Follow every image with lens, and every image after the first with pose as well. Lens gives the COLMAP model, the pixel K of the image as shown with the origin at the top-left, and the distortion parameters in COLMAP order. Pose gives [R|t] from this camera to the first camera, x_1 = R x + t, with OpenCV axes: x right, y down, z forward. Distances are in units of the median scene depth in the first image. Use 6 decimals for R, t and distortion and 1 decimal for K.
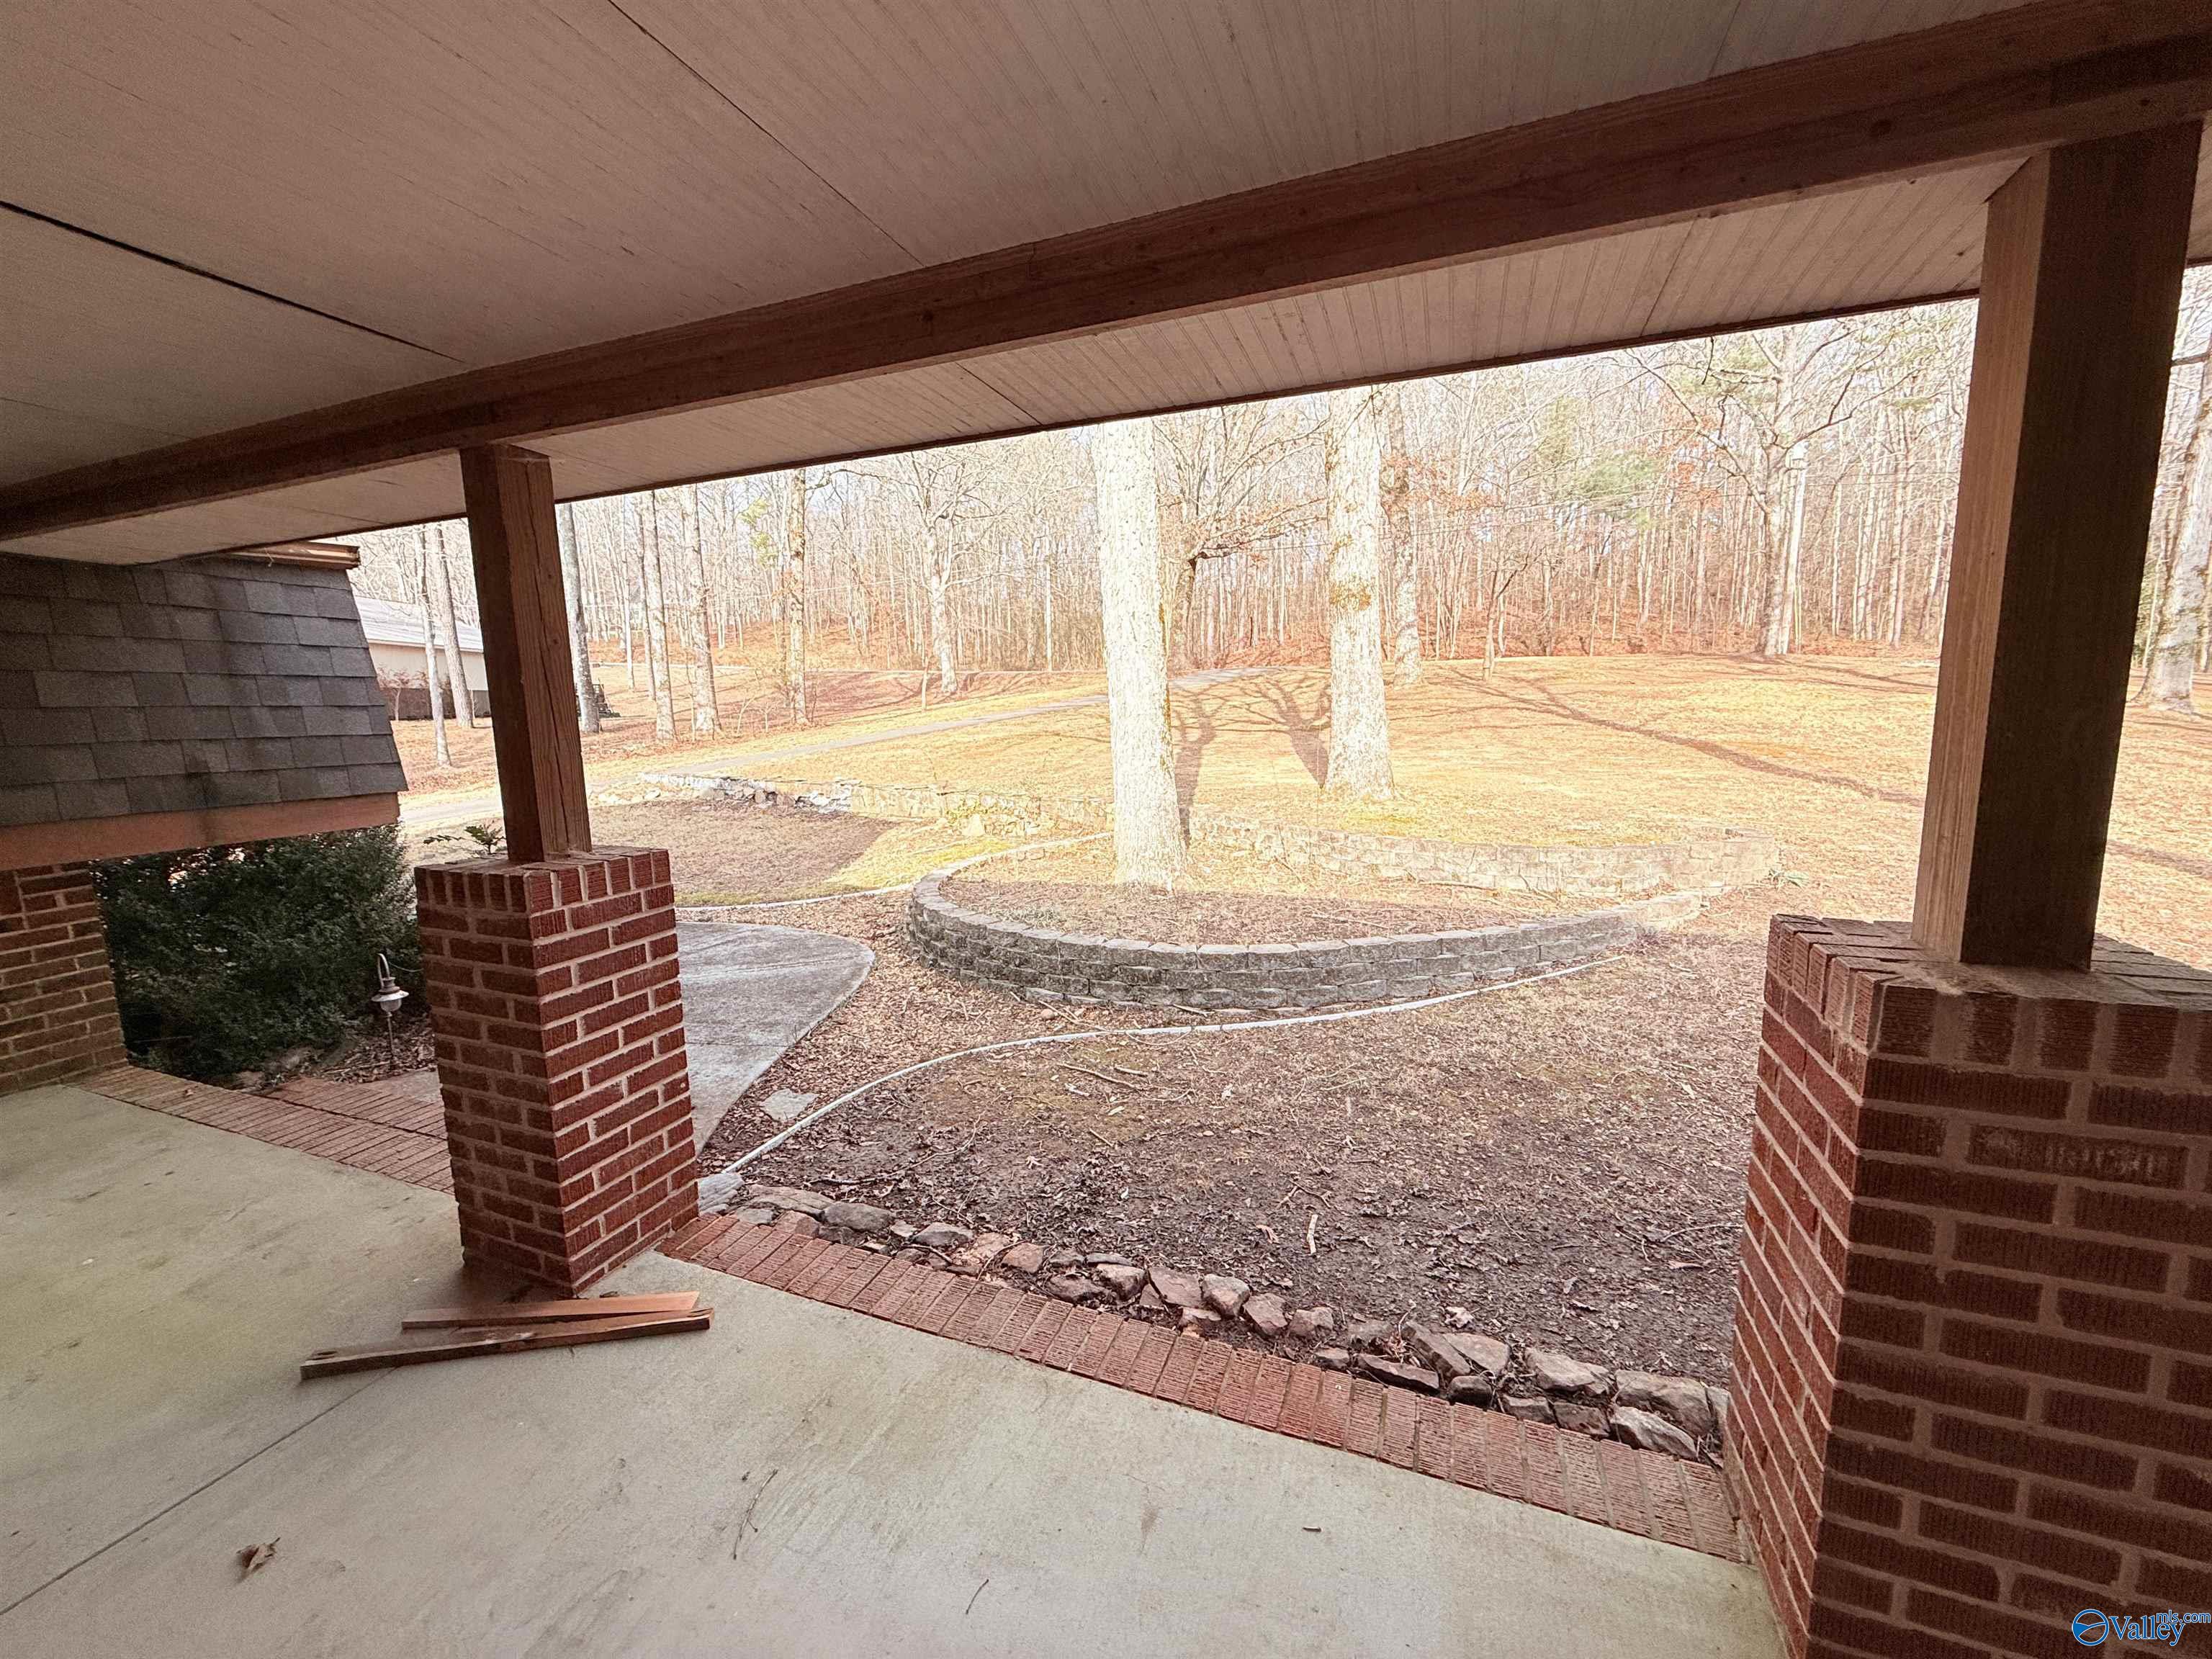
lens RADIAL K [[878.9, 0, 1103.6], [0, 878.9, 823.4], [0, 0, 1]] dist [-0.001034, -0.000450]
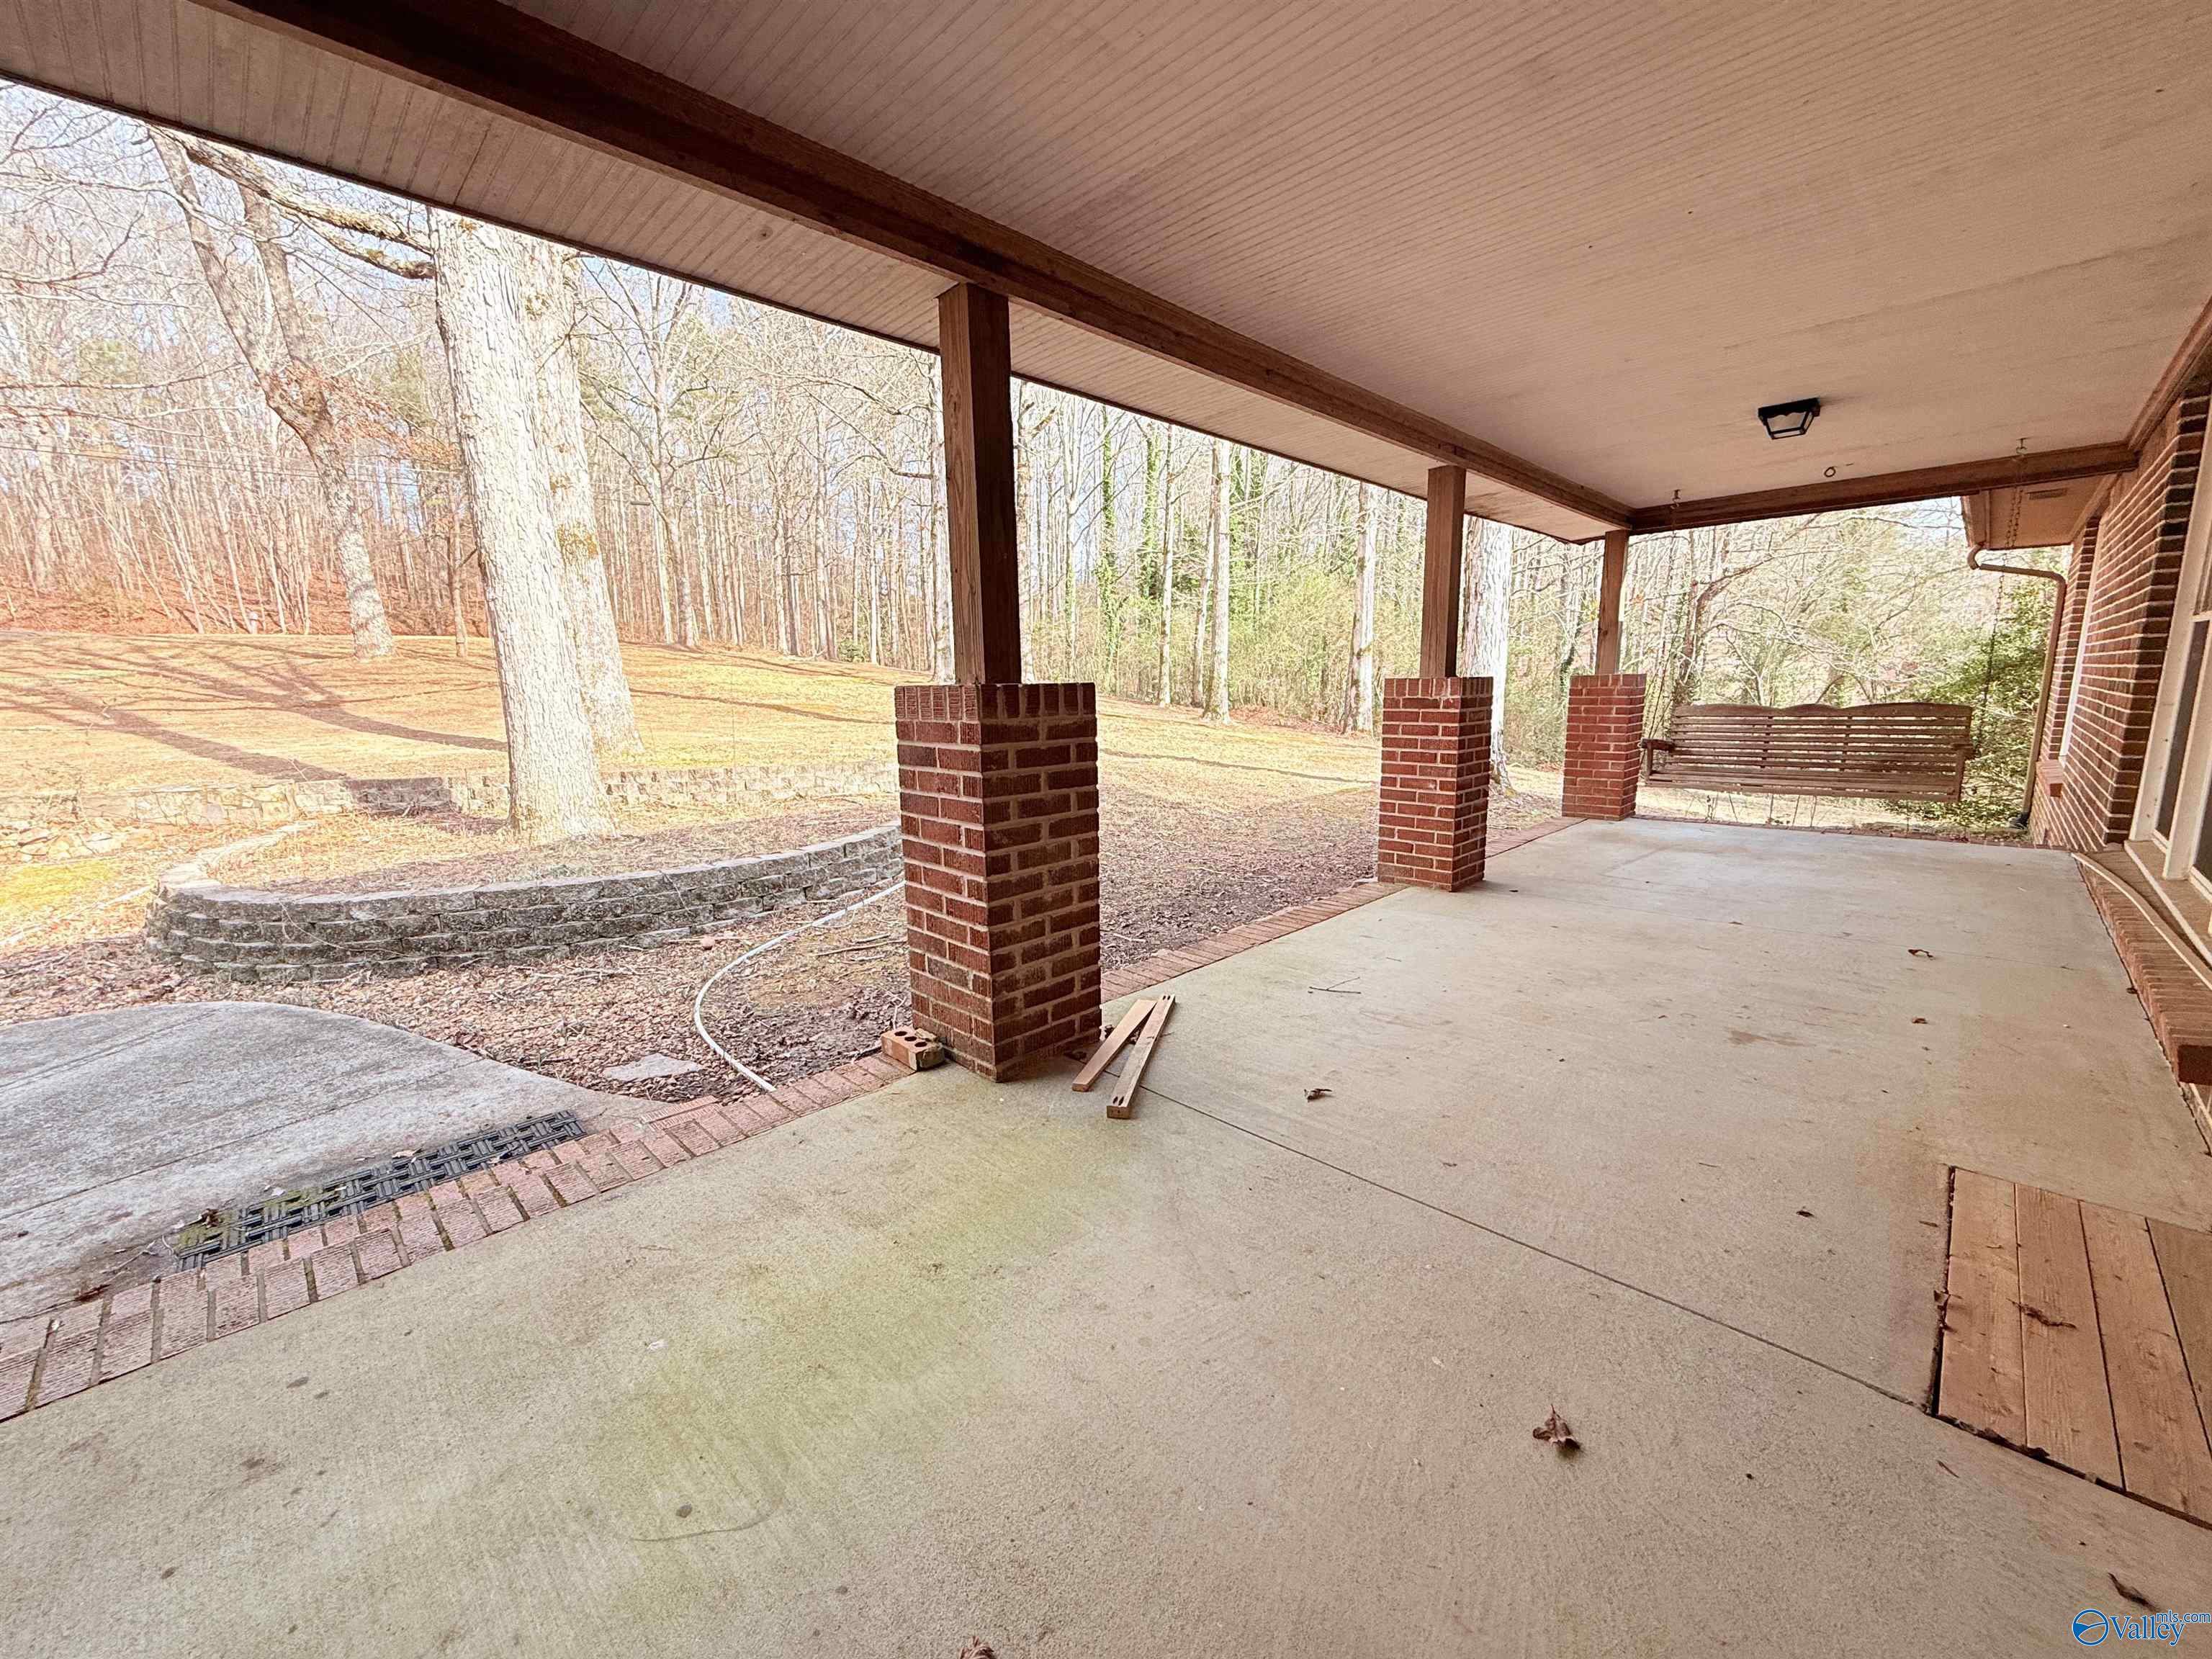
lens RADIAL K [[878.9, 0, 1107.7], [0, 878.9, 829.2], [0, 0, 1]] dist [-0.001034, -0.000450]
pose [[0.386859, -0.140143, 0.911428, -0.740855], [0.131103, 0.986703, 0.096070, 0.060157], [-0.912772, 0.082326, 0.400088, 0.209503]]
